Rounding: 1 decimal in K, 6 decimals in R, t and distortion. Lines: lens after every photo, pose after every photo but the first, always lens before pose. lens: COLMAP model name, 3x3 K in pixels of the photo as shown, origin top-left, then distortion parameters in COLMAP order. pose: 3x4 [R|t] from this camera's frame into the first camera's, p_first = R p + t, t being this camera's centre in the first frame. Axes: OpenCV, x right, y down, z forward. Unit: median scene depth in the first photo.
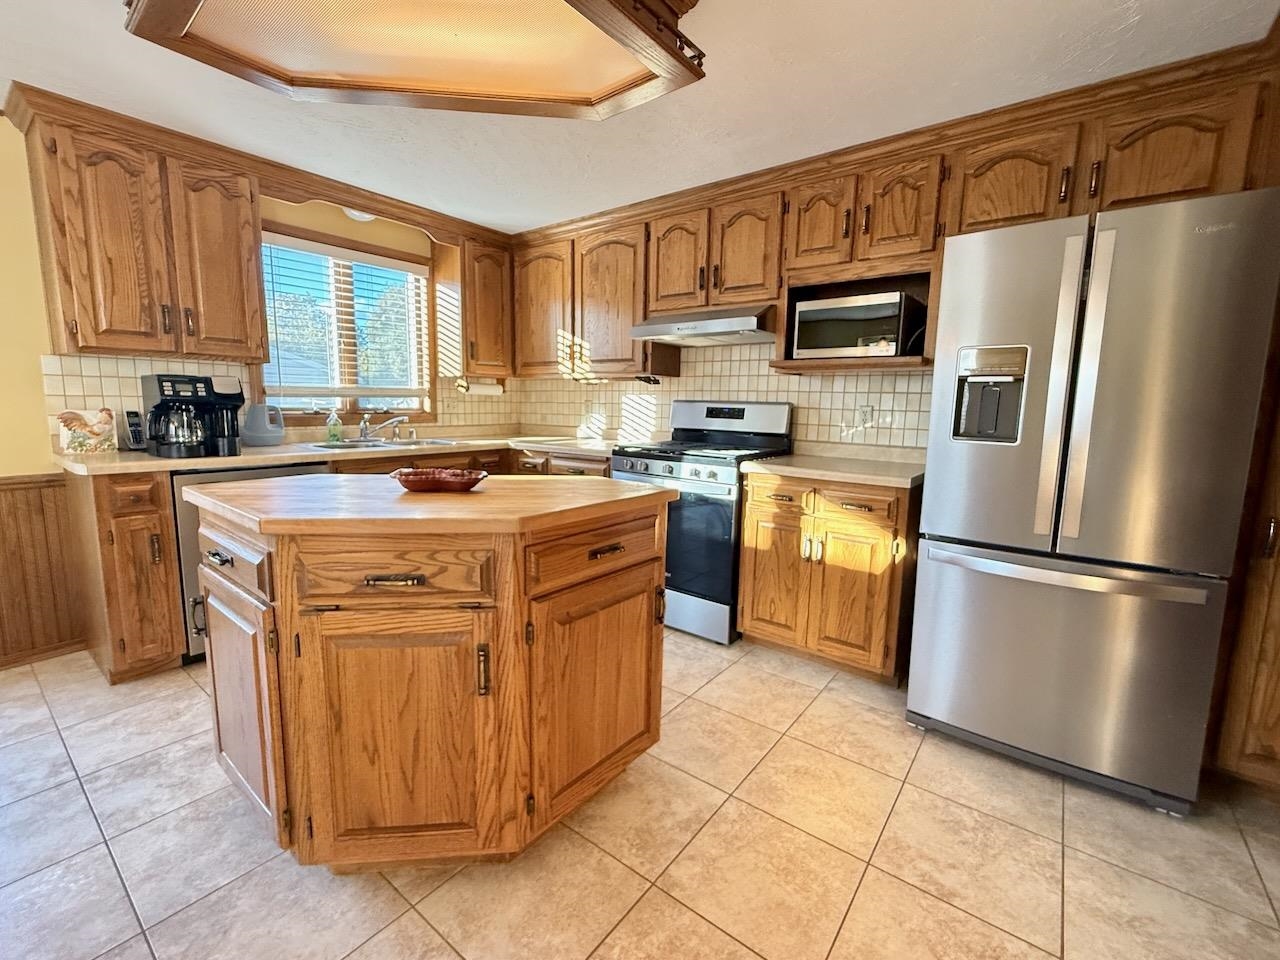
lens RADIAL K [[549.0, 0, 642.9], [0, 549.0, 477.5], [0, 0, 1]] dist [-0.002411, -0.000909]
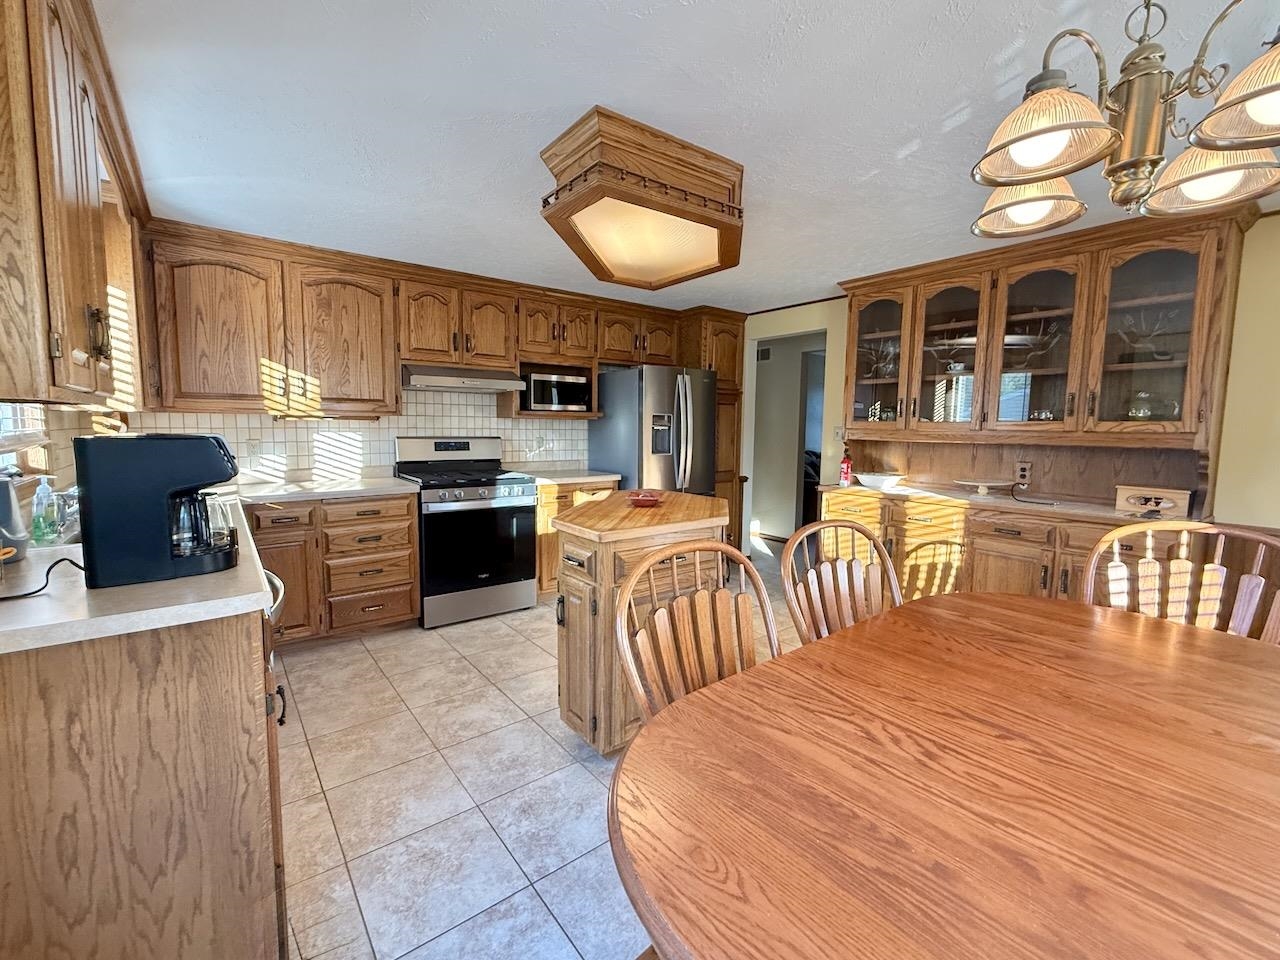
lens RADIAL K [[549.0, 0, 633.0], [0, 549.0, 479.7], [0, 0, 1]] dist [-0.002411, -0.000909]
pose [[0.256693, -0.113730, 0.959778, -1.244871], [0.124774, 0.988642, 0.083779, -0.124116], [-0.958405, 0.098250, 0.267968, 0.360767]]
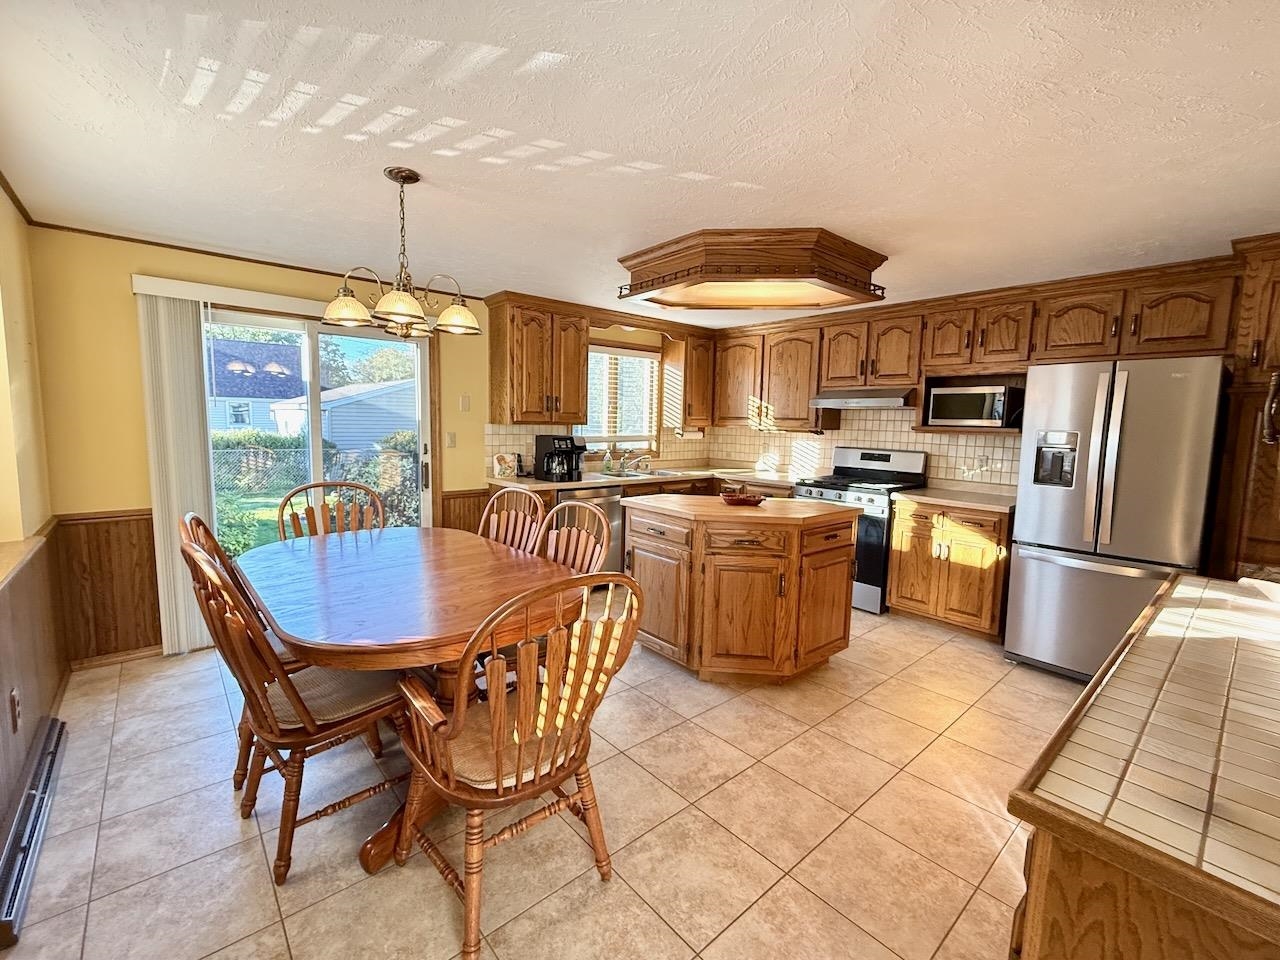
lens RADIAL K [[549.0, 0, 641.5], [0, 549.0, 477.0], [0, 0, 1]] dist [-0.002411, -0.000909]
pose [[0.980161, 0.022483, -0.196924, -0.213345], [-0.030037, 0.998920, -0.035455, 0.003106], [0.195914, 0.040666, 0.979778, -0.668667]]
